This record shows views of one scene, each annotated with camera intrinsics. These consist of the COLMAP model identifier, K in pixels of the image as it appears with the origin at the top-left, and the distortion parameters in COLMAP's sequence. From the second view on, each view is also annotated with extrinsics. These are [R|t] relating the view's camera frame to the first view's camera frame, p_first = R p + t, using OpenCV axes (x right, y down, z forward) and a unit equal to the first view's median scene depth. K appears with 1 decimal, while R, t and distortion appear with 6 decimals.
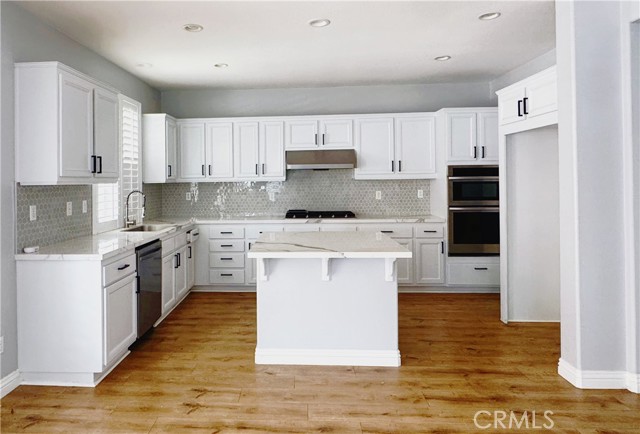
lens RADIAL K [[429.9, 0, 273.8], [0, 429.9, 174.8], [0, 0, 1]] dist [0.003978, 0.000130]
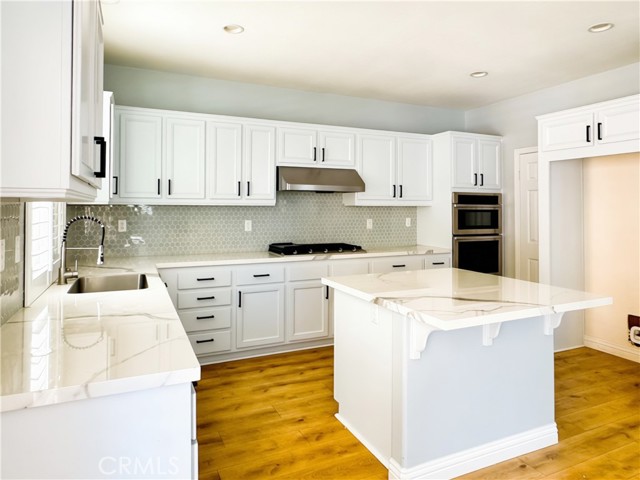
lens RADIAL K [[421.6, 0, 332.1], [0, 421.6, 203.7], [0, 0, 1]] dist [-0.005063, 0.000079]
pose [[0.870850, 0.022107, 0.491051, -0.277396], [-0.020971, 0.999750, -0.007819, 0.015966], [-0.491101, -0.003488, 0.871096, 0.330478]]
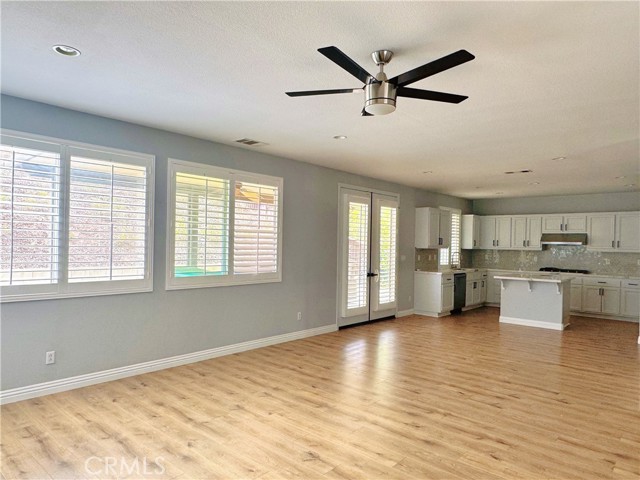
lens RADIAL K [[426.5, 0, 320.0], [0, 426.5, 240.0], [0, 0, 1]] dist [-0.001473, -0.000740]
pose [[0.793002, 0.024230, -0.608737, 0.406952], [-0.023932, 0.999676, 0.008614, -0.024725], [0.608748, 0.007738, 0.793326, -1.044822]]
